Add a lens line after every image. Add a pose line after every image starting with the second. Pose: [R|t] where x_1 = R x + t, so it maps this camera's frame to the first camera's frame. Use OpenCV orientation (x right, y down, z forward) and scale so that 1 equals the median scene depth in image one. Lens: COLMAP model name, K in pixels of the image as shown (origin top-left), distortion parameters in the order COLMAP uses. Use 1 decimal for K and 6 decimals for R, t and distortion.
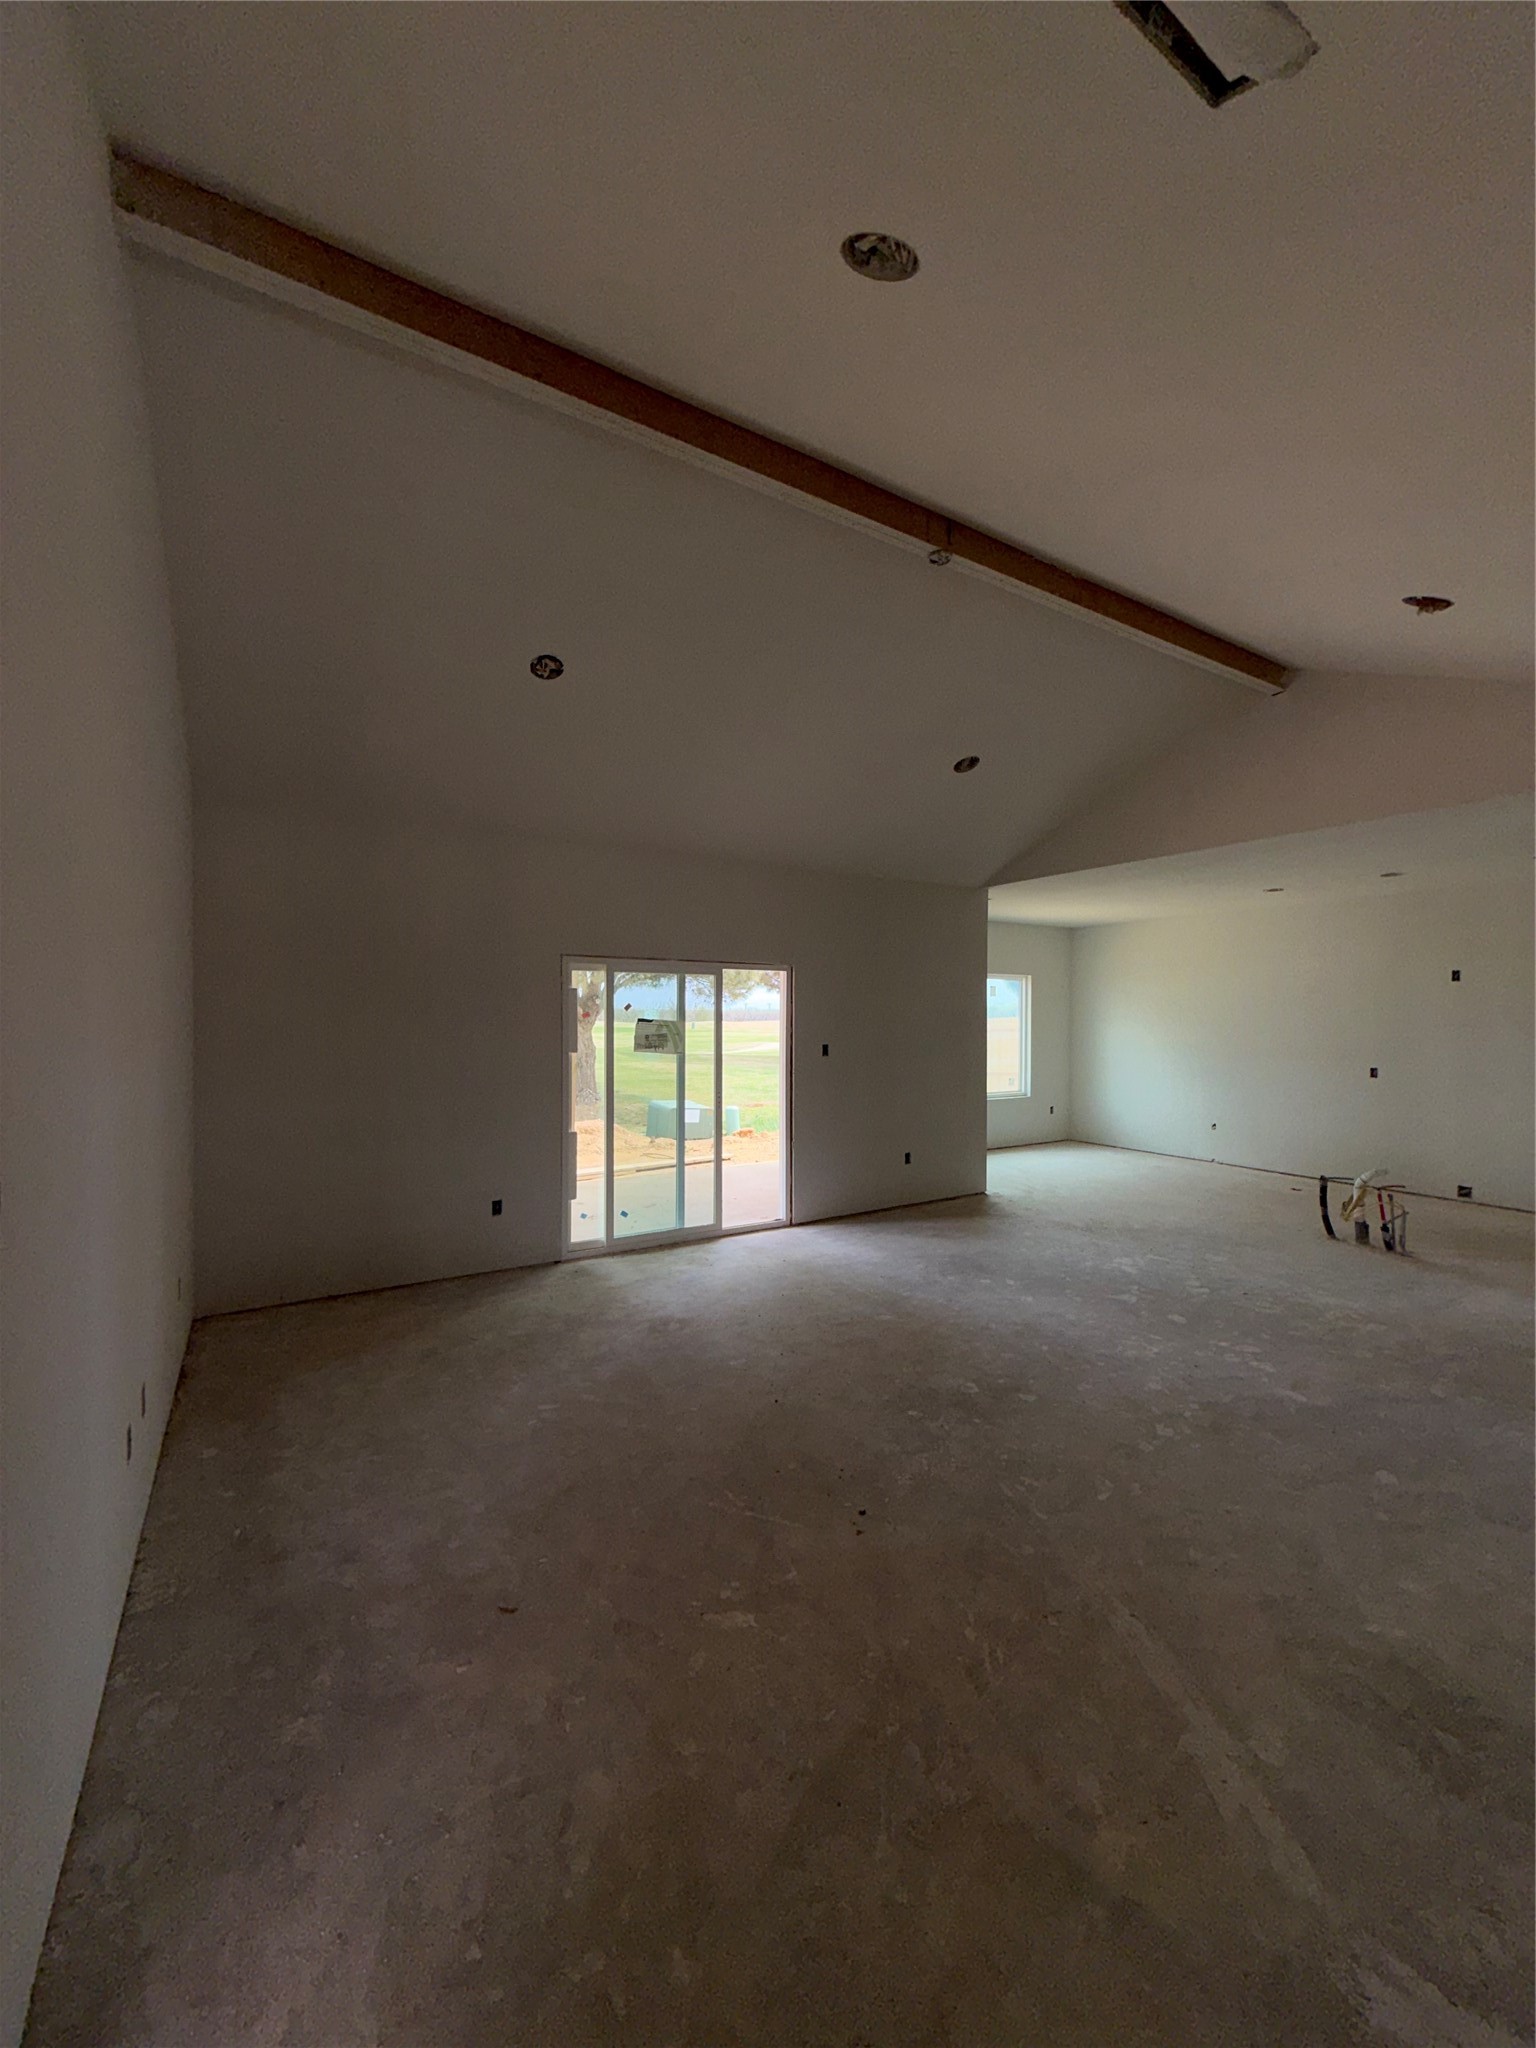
lens RADIAL K [[811.7, 0, 769.9], [0, 811.7, 1021.4], [0, 0, 1]] dist [0.000429, -0.000008]
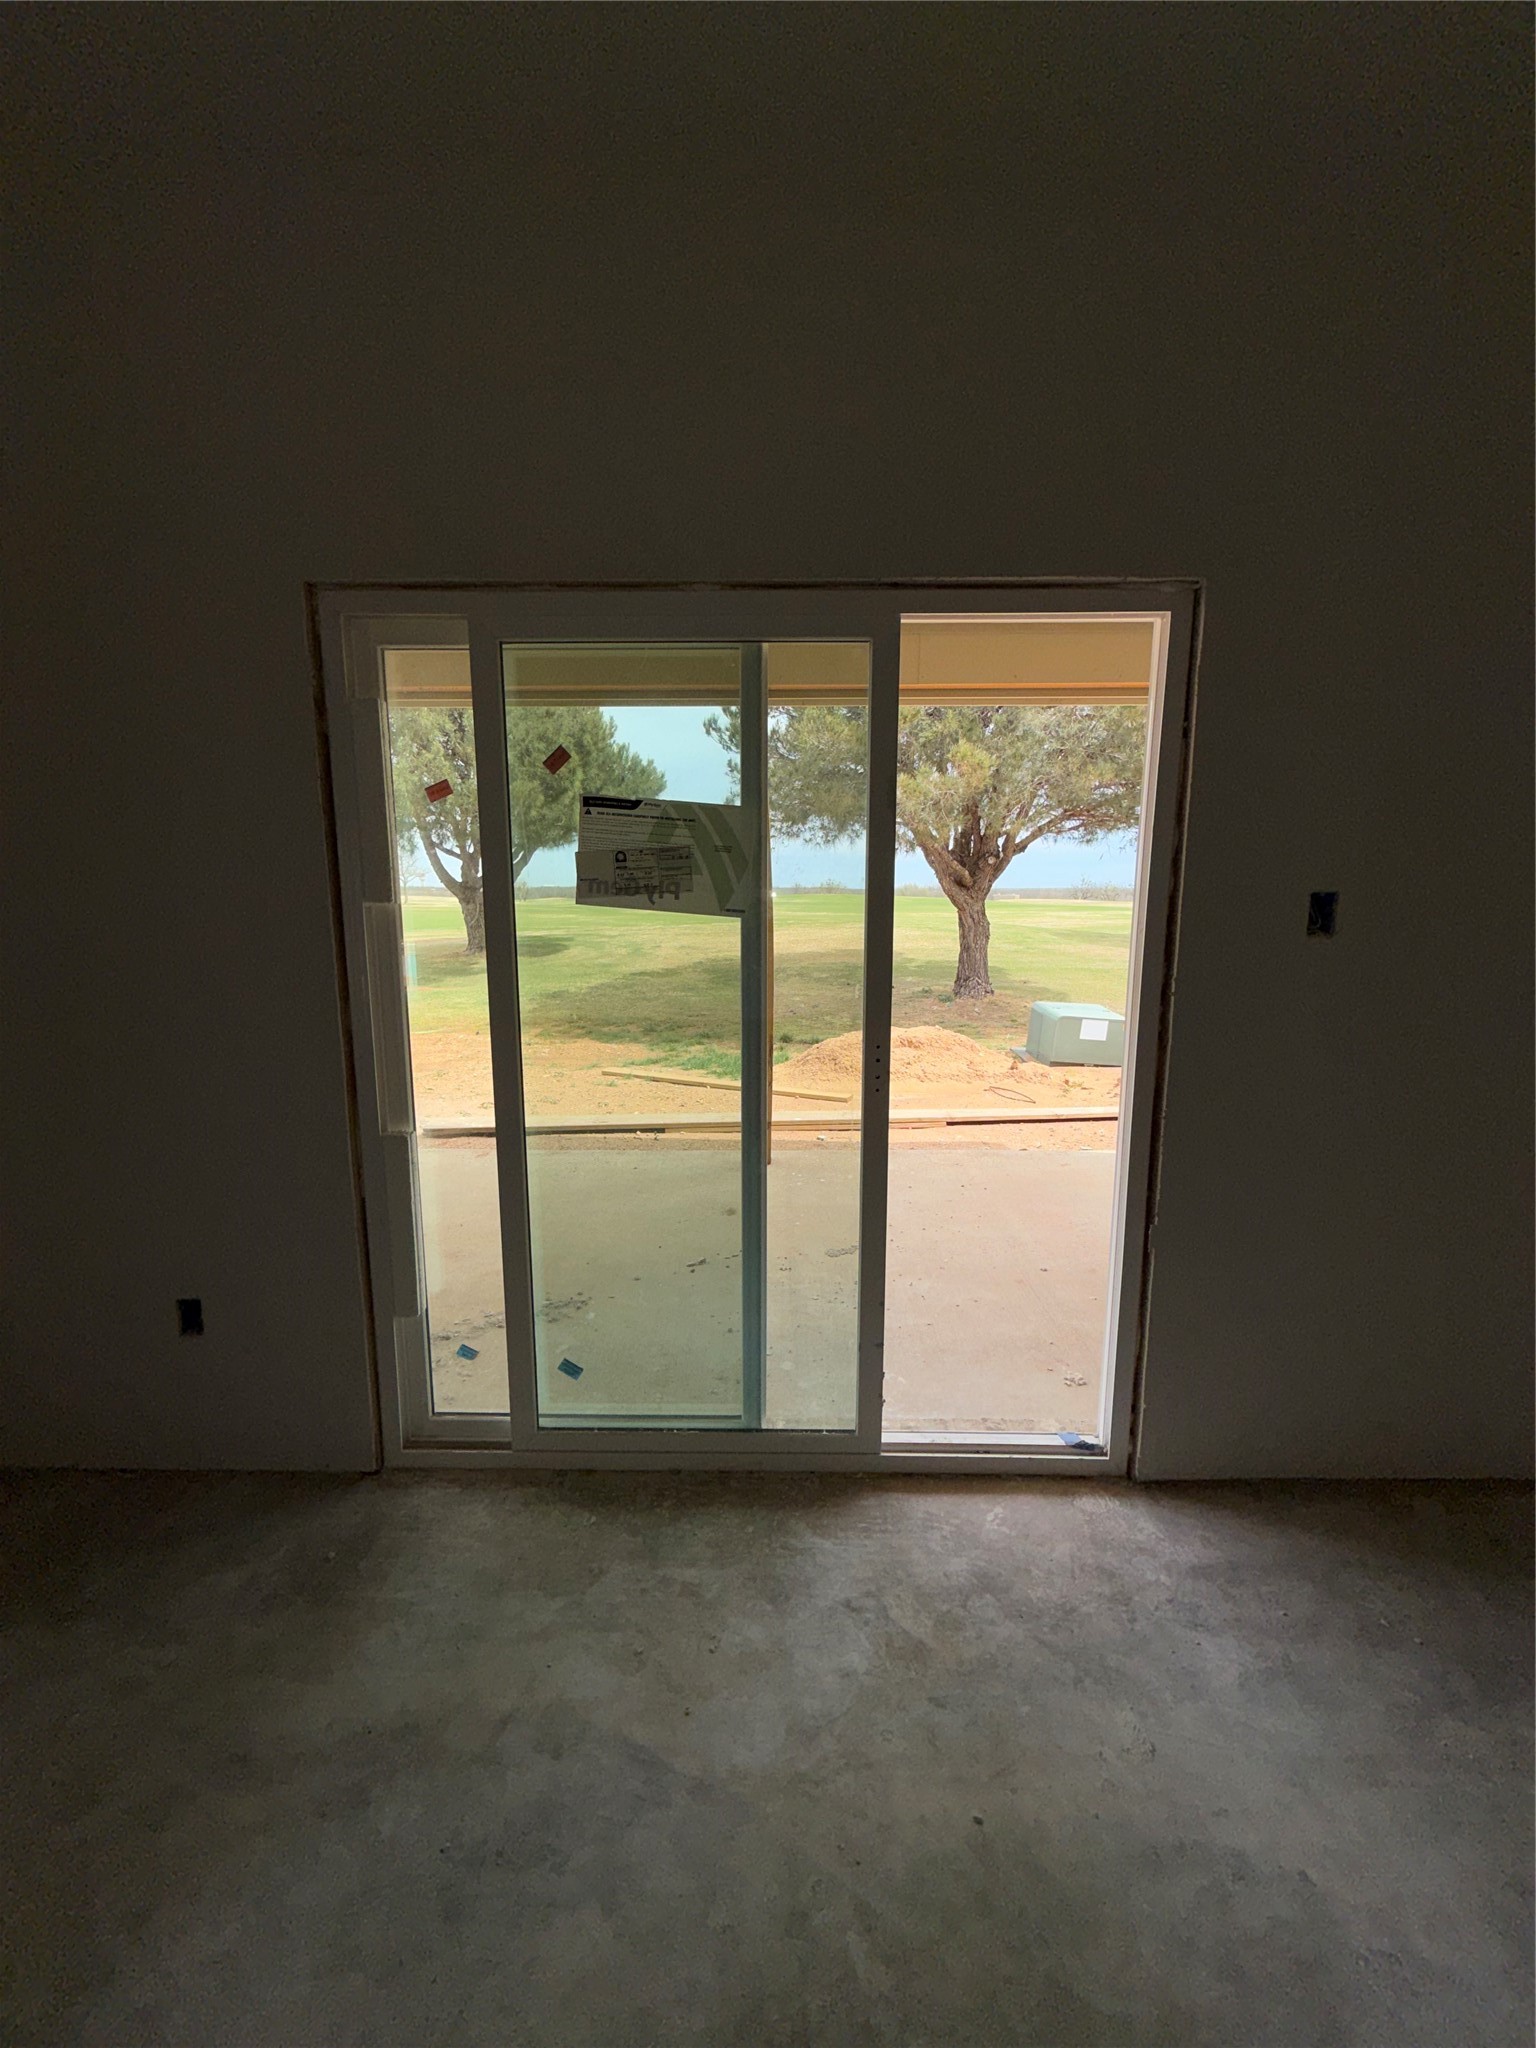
lens RADIAL K [[811.7, 0, 749.3], [0, 811.7, 1034.8], [0, 0, 1]] dist [0.000429, -0.000008]
pose [[0.843526, 0.080173, -0.531070, 0.062173], [0.002621, 0.988170, 0.153342, 0.038512], [0.537081, -0.130740, 0.833337, 0.744786]]
